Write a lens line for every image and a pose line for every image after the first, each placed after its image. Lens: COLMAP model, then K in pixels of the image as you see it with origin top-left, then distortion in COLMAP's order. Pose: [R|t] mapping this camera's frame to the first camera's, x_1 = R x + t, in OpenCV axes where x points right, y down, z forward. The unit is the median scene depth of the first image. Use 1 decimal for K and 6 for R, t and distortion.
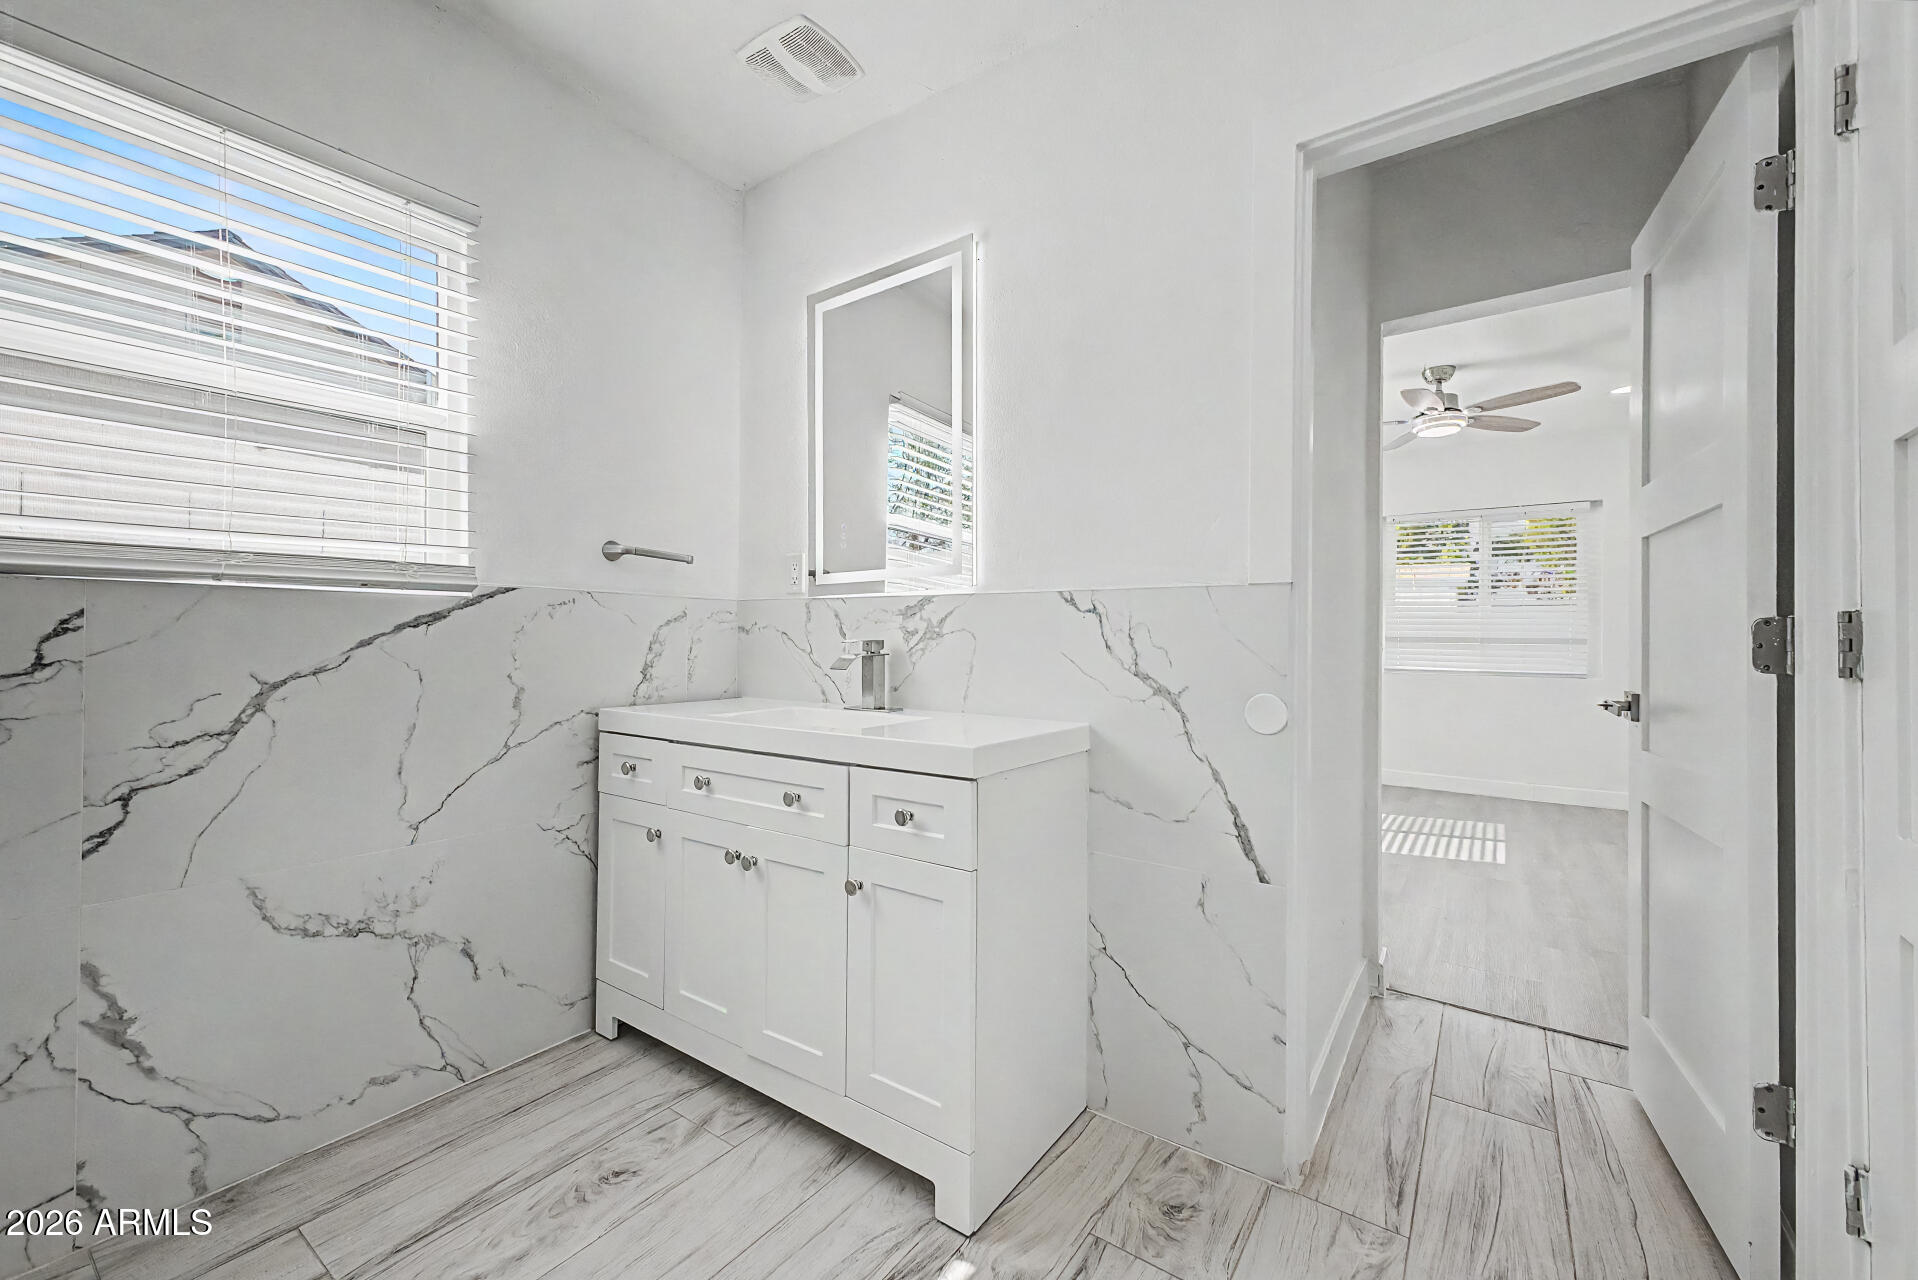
lens RADIAL K [[767.3, 0, 969.3], [0, 767.3, 634.0], [0, 0, 1]] dist [0.017271, -0.001491]
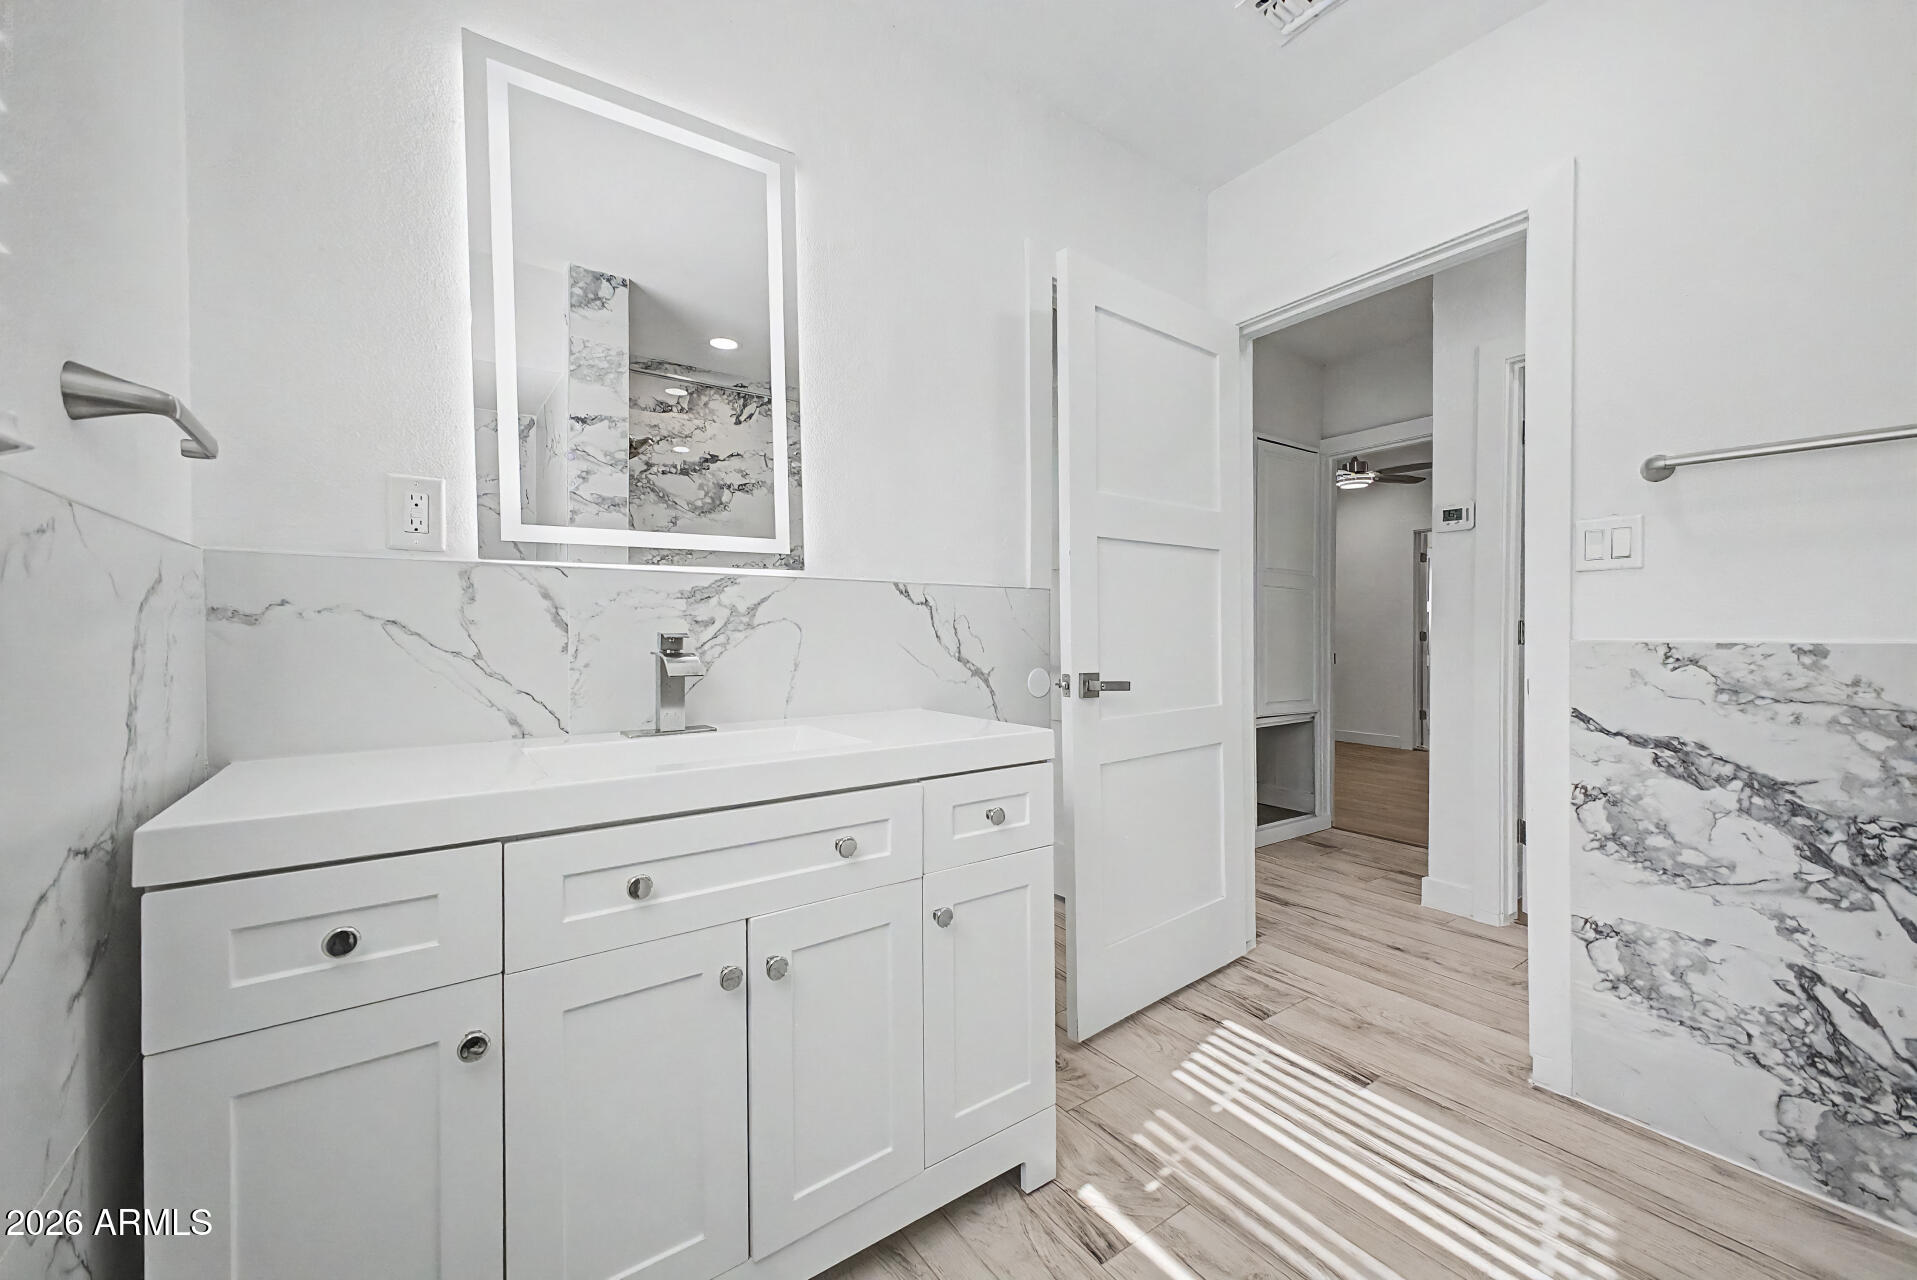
lens RADIAL K [[766.9, 0, 957.4], [0, 766.9, 633.9], [0, 0, 1]] dist [0.017271, -0.001491]
pose [[0.323142, -0.010721, 0.946290, -0.840816], [0.000458, 0.999937, 0.011173, 0.001043], [-0.946351, -0.003177, 0.323126, 0.616562]]
